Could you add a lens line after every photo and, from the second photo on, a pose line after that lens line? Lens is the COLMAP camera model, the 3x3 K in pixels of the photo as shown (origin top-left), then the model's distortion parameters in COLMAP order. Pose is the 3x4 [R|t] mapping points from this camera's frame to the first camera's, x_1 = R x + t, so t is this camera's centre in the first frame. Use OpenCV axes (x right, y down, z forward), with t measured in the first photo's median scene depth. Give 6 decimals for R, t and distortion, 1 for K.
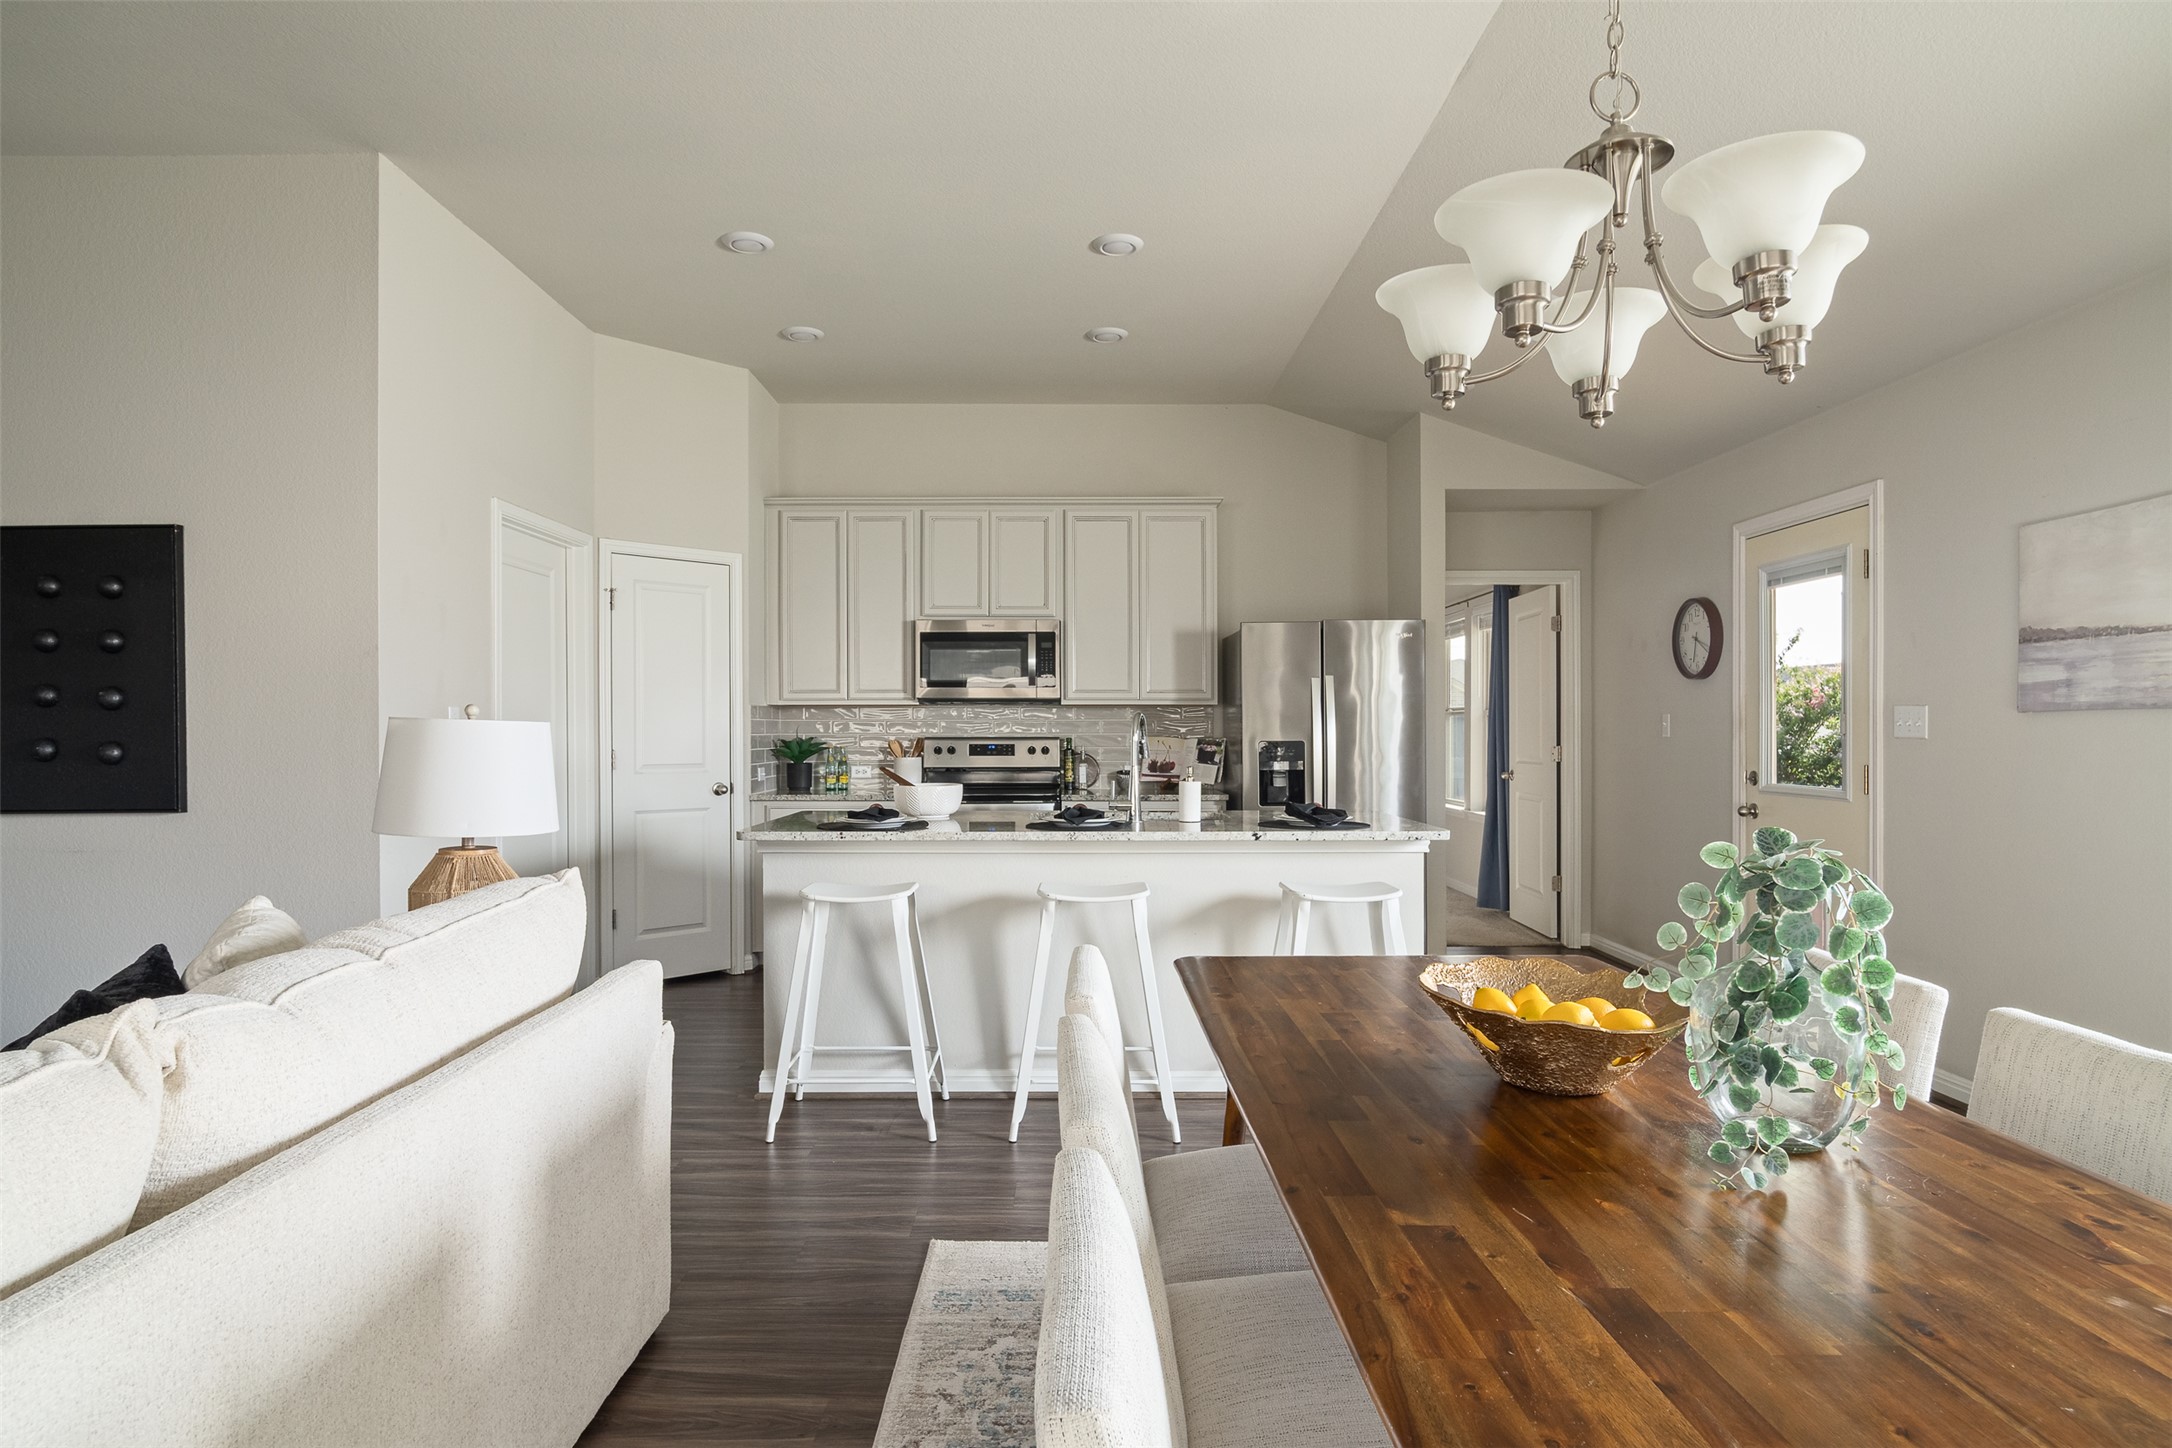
lens RADIAL K [[1174.0, 0, 1077.9], [0, 1174.0, 714.5], [0, 0, 1]] dist [-0.001338, -0.000192]
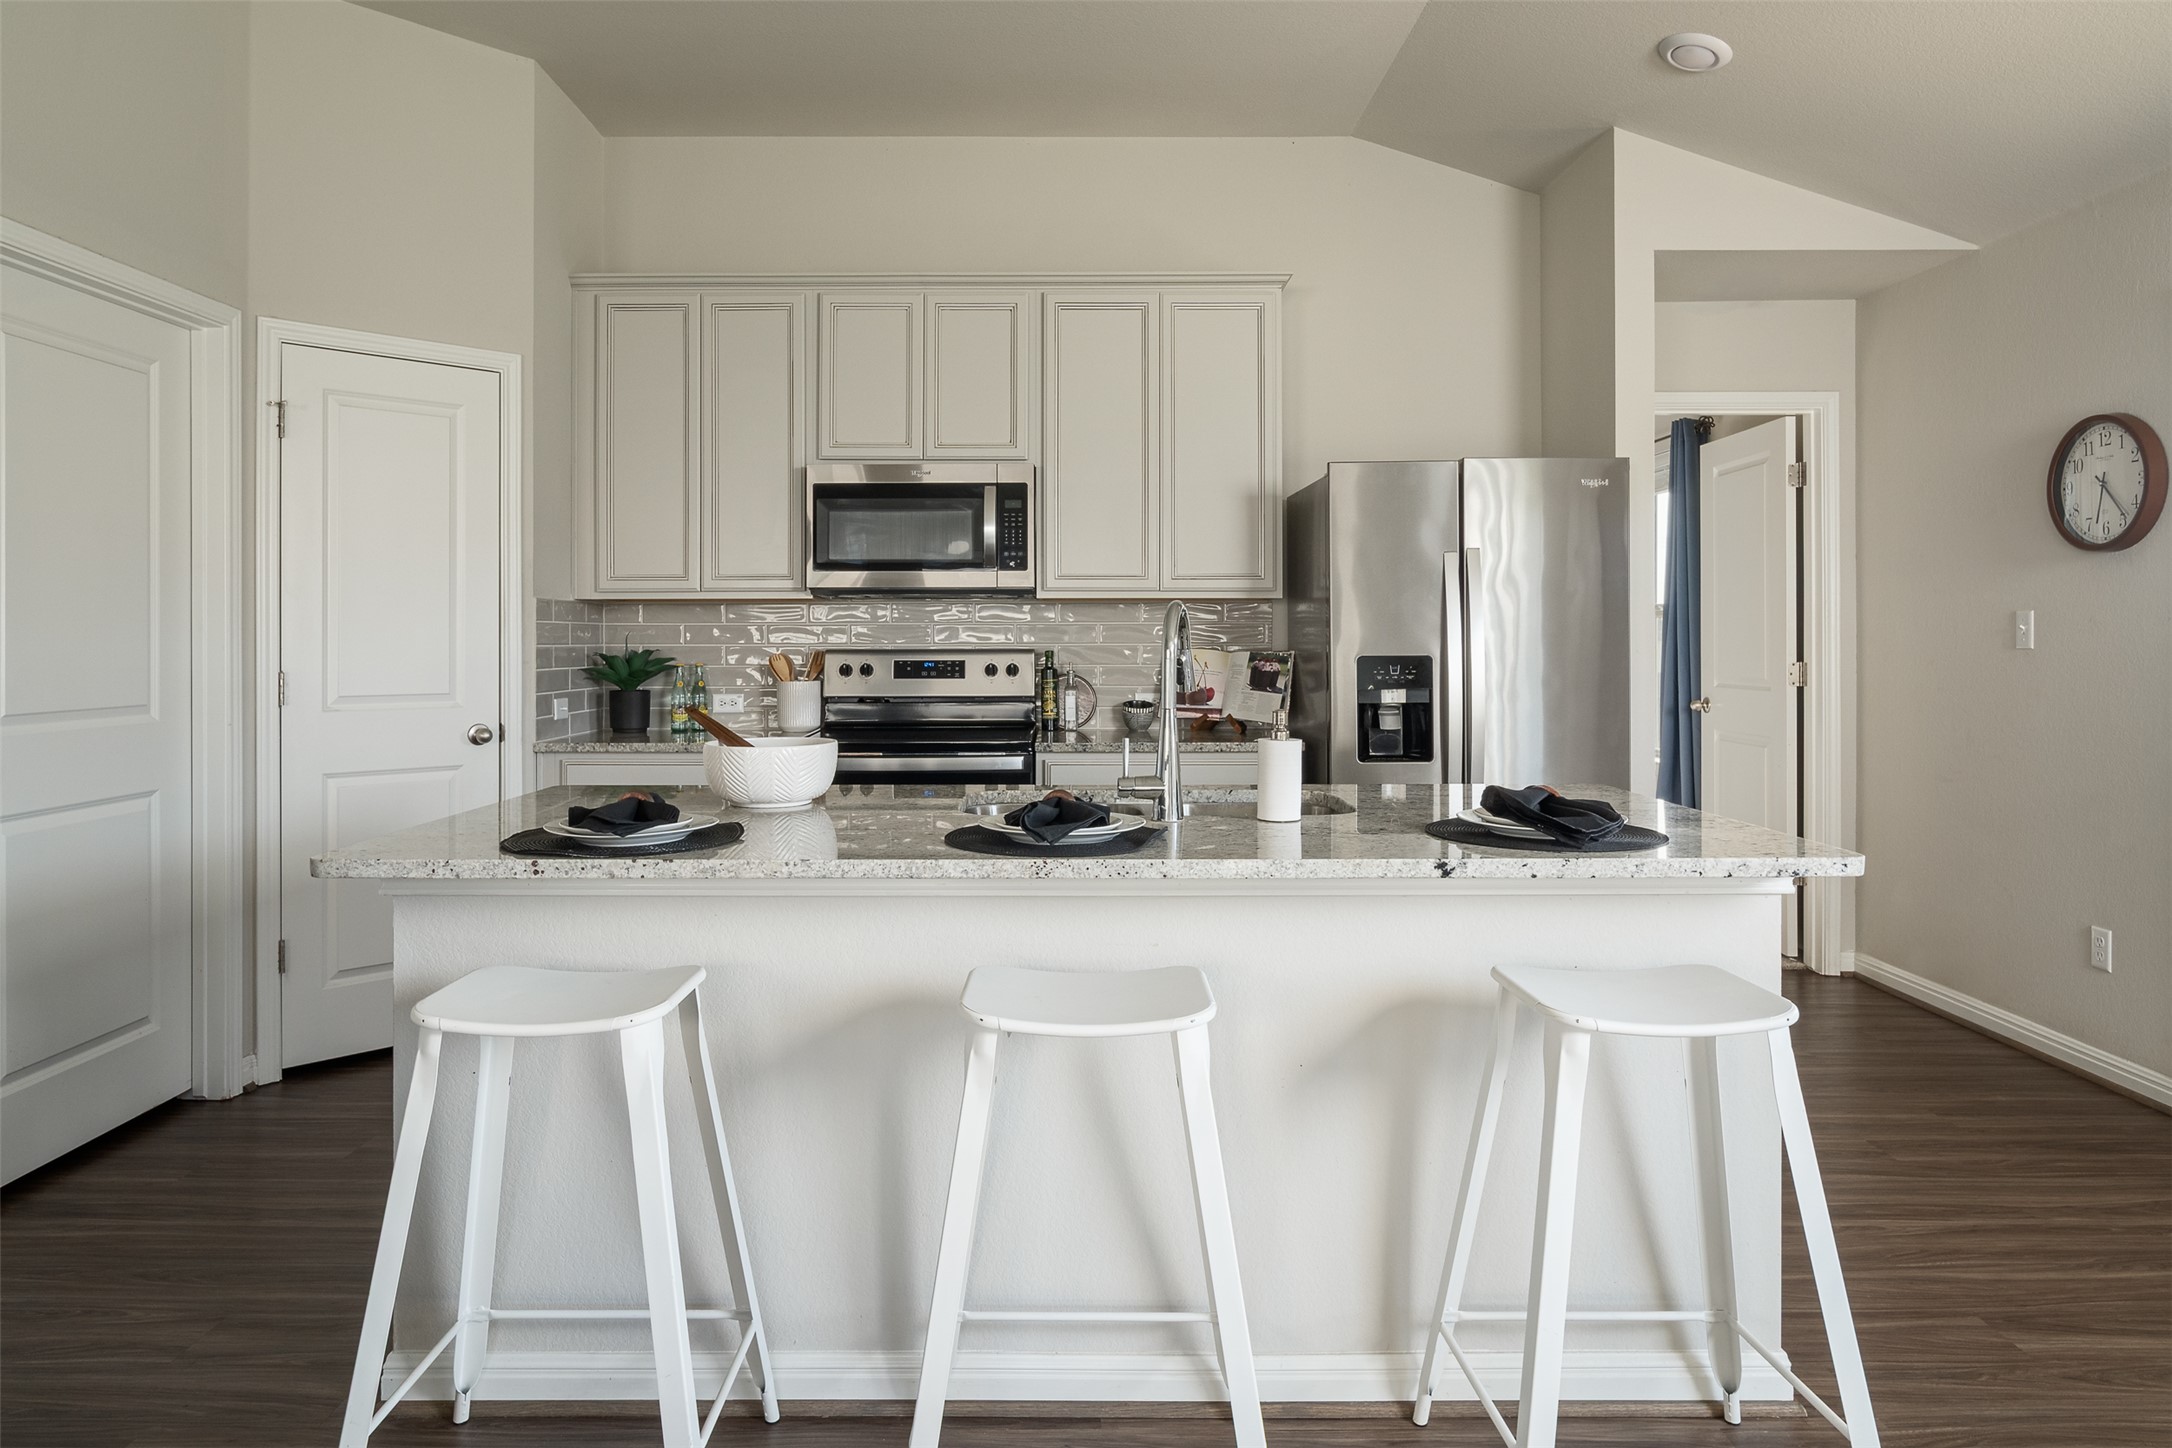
lens RADIAL K [[1350.2, 0, 1086.5], [0, 1350.2, 625.9], [0, 0, 1]] dist [-0.000752, -0.000233]
pose [[0.999924, -0.000548, 0.012308, 0.003856], [0.000508, 0.999994, 0.003311, 0.004090], [-0.012310, -0.003305, 0.999919, 0.267687]]
